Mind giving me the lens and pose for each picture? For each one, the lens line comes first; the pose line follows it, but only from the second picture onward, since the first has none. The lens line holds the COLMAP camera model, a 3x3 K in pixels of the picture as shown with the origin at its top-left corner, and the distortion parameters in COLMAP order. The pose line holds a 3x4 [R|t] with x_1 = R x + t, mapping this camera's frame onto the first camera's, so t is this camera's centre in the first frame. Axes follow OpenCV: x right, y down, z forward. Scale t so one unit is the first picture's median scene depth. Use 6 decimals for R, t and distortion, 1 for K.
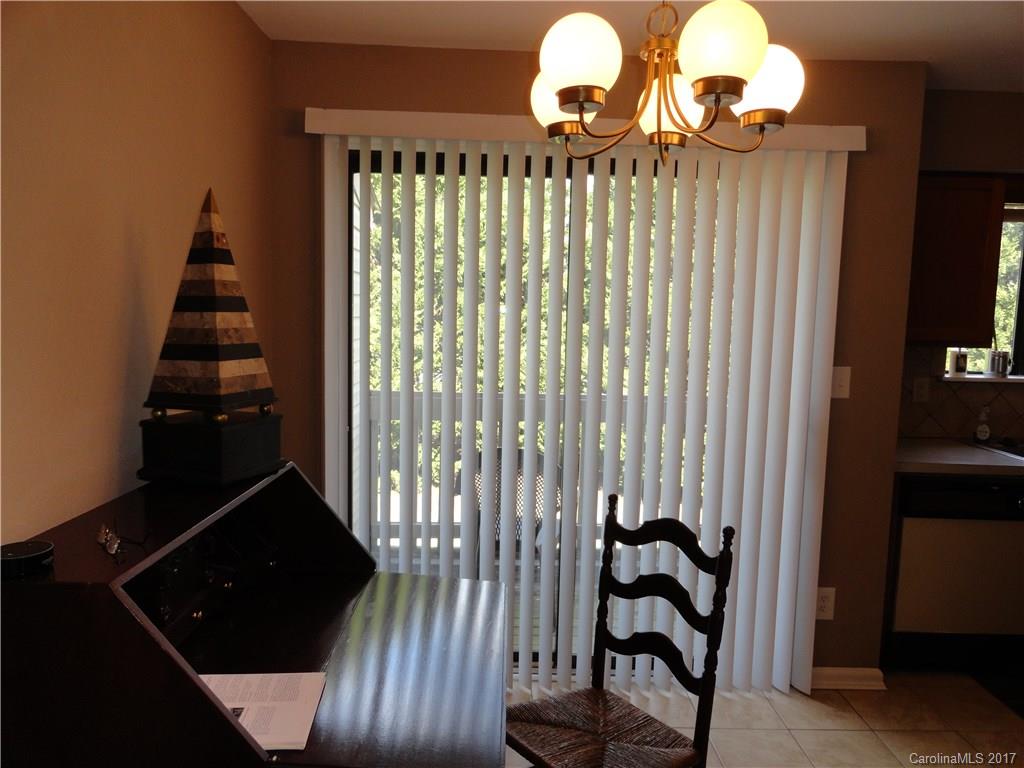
lens RADIAL K [[718.7, 0, 512.0], [0, 718.7, 384.0], [0, 0, 1]] dist [0.028391, -0.013354]
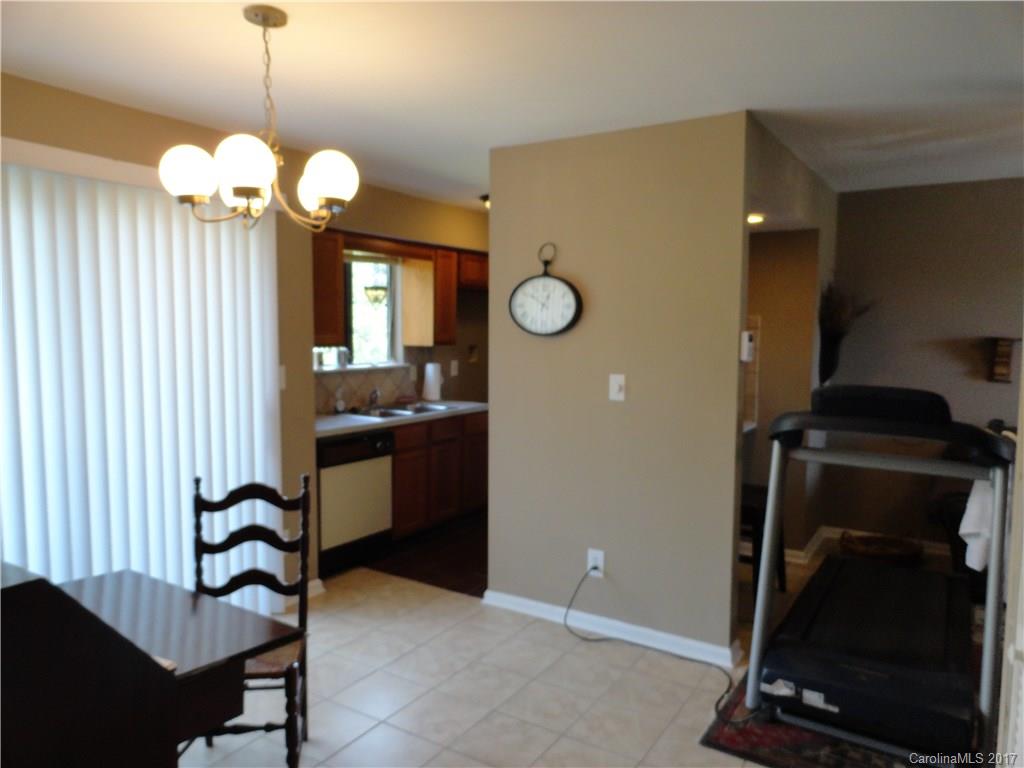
lens RADIAL K [[718.7, 0, 512.0], [0, 718.7, 384.0], [0, 0, 1]] dist [0.028391, -0.013354]
pose [[0.564224, -0.091158, 0.820574, -0.577884], [0.096642, 0.994346, 0.044012, -0.010591], [-0.819946, 0.054470, 0.569843, -0.180977]]
